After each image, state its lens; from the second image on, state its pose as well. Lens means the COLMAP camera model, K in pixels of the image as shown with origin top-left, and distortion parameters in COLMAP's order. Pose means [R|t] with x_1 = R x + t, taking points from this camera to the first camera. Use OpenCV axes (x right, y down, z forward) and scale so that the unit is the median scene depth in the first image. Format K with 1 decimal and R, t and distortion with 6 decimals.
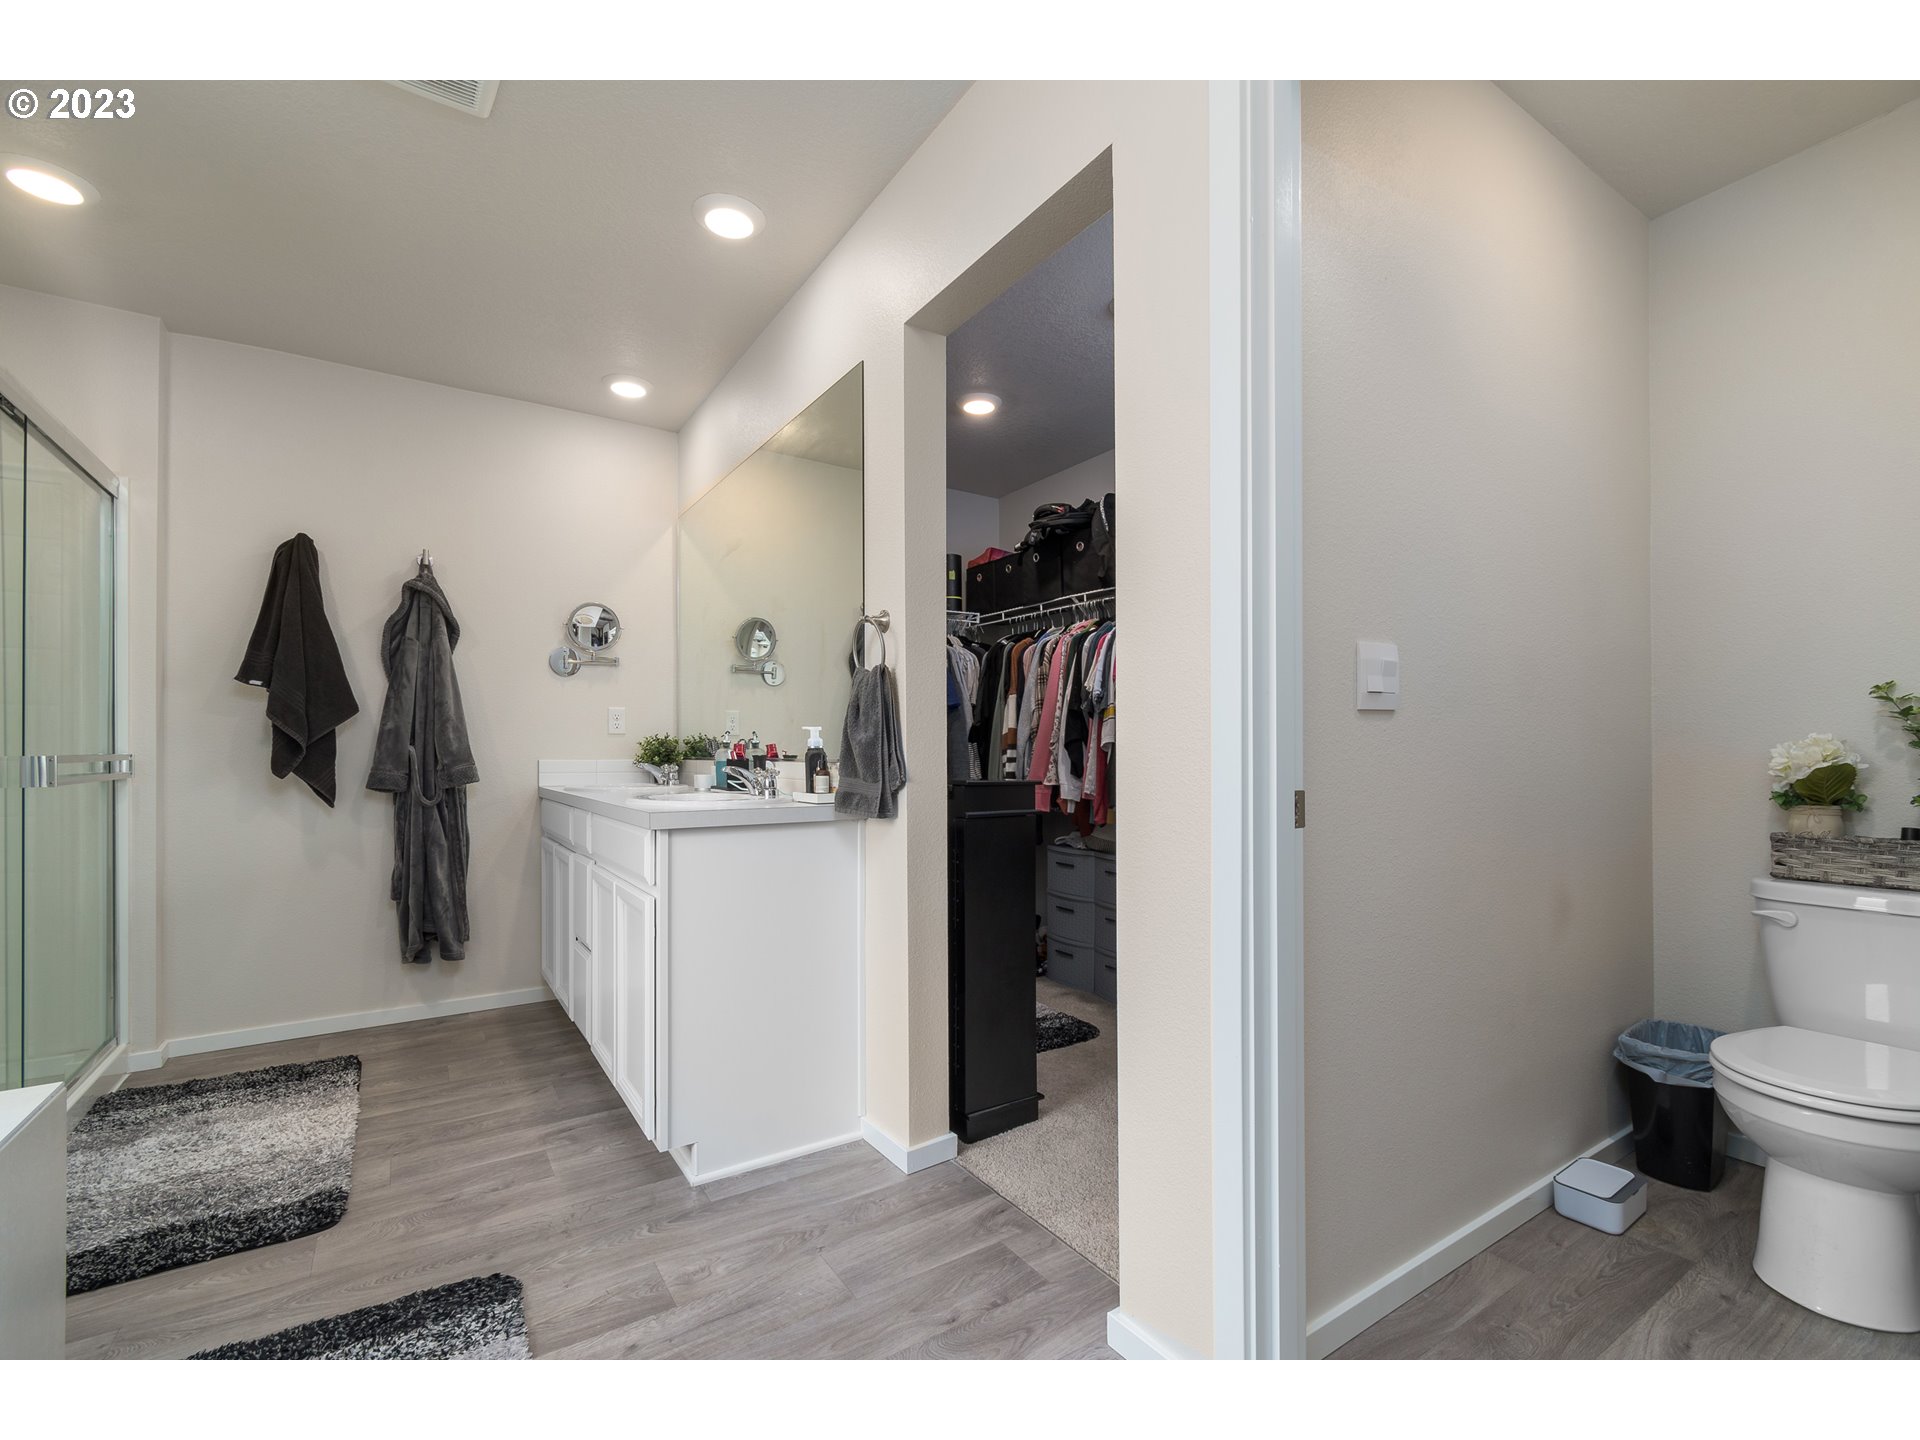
lens RADIAL K [[841.2, 0, 961.1], [0, 841.2, 740.1], [0, 0, 1]] dist [0.001179, 0.000820]
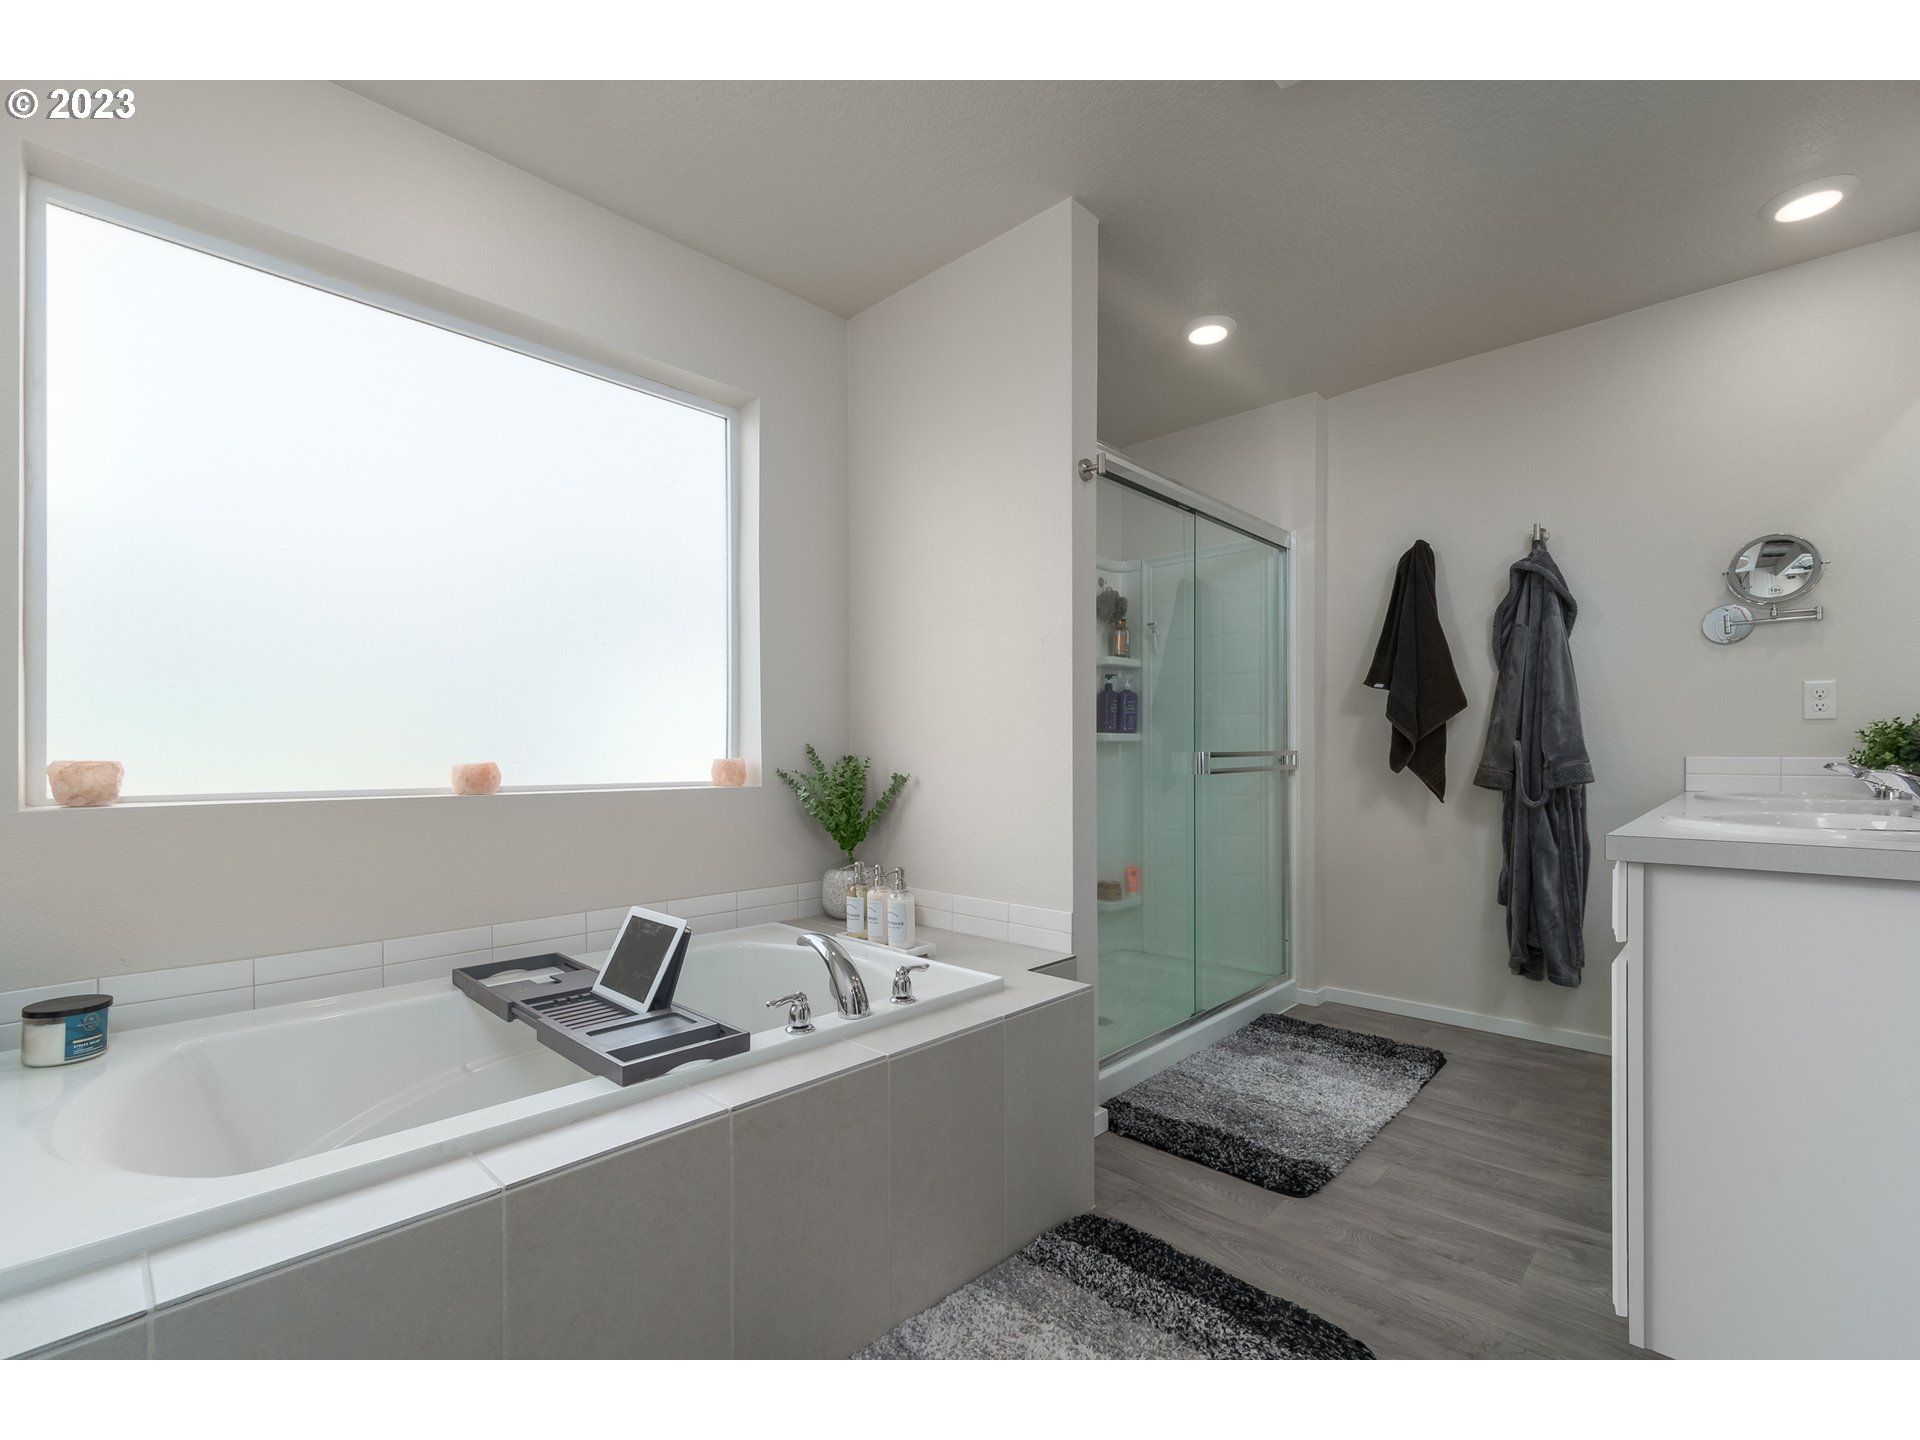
lens RADIAL K [[841.2, 0, 979.4], [0, 841.2, 745.8], [0, 0, 1]] dist [0.001179, 0.000820]
pose [[0.236935, -0.007035, -0.971500, 0.123925], [0.017976, 0.999834, -0.002856, 0.005215], [0.971359, -0.016787, 0.237022, 0.246469]]
